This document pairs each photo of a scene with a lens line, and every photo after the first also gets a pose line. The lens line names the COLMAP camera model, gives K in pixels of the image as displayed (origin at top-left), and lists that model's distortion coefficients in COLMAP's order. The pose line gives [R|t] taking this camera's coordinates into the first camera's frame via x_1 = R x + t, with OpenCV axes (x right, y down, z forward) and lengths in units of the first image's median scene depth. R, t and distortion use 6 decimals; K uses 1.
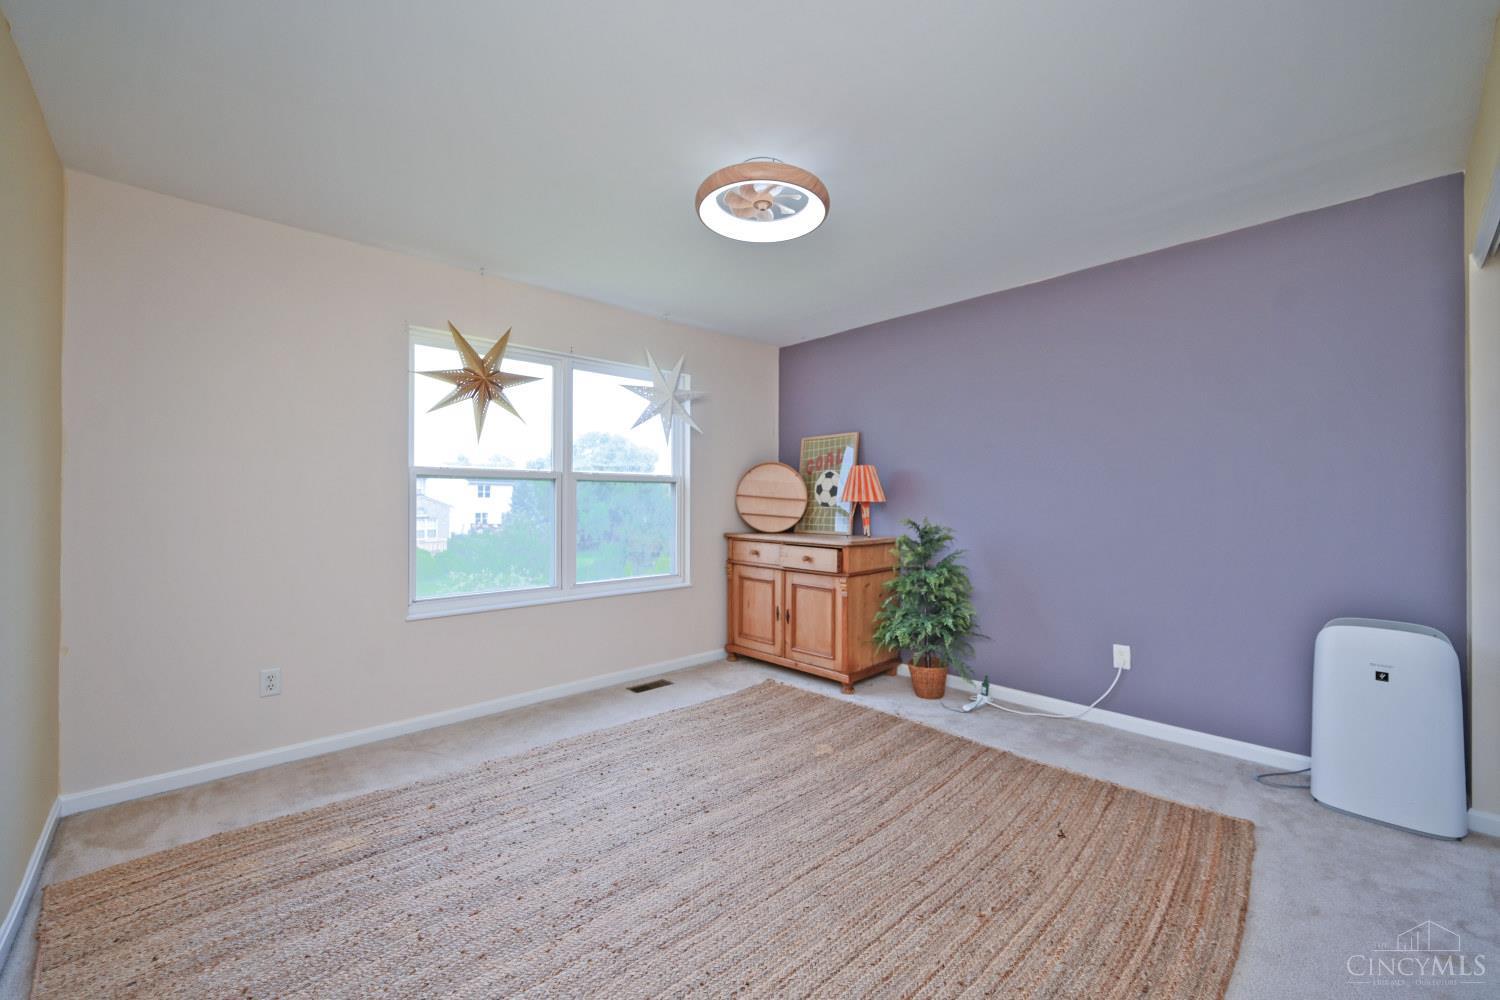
lens RADIAL K [[618.0, 0, 748.9], [0, 618.0, 493.2], [0, 0, 1]] dist [-0.001545, -0.000291]
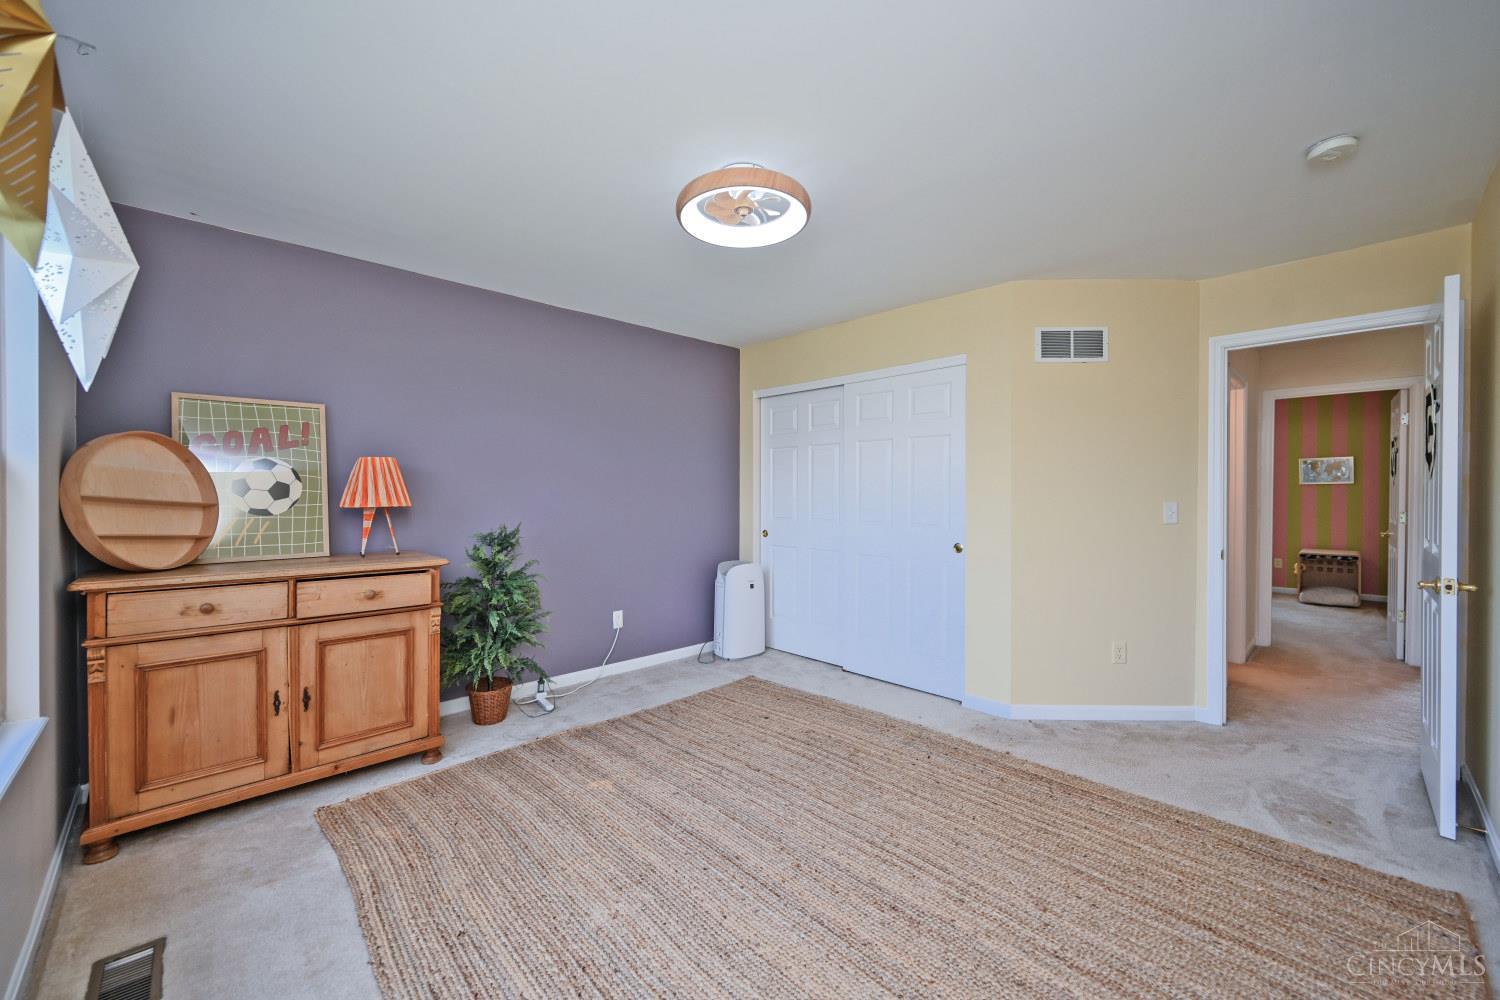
lens RADIAL K [[596.1, 0, 758.1], [0, 596.1, 495.9], [0, 0, 1]] dist [0.001115, 0.000066]
pose [[-0.042587, -0.002935, 0.999088, -0.605145], [-0.012886, 0.999914, 0.002388, -0.007608], [-0.999010, -0.012772, -0.042621, 0.657140]]
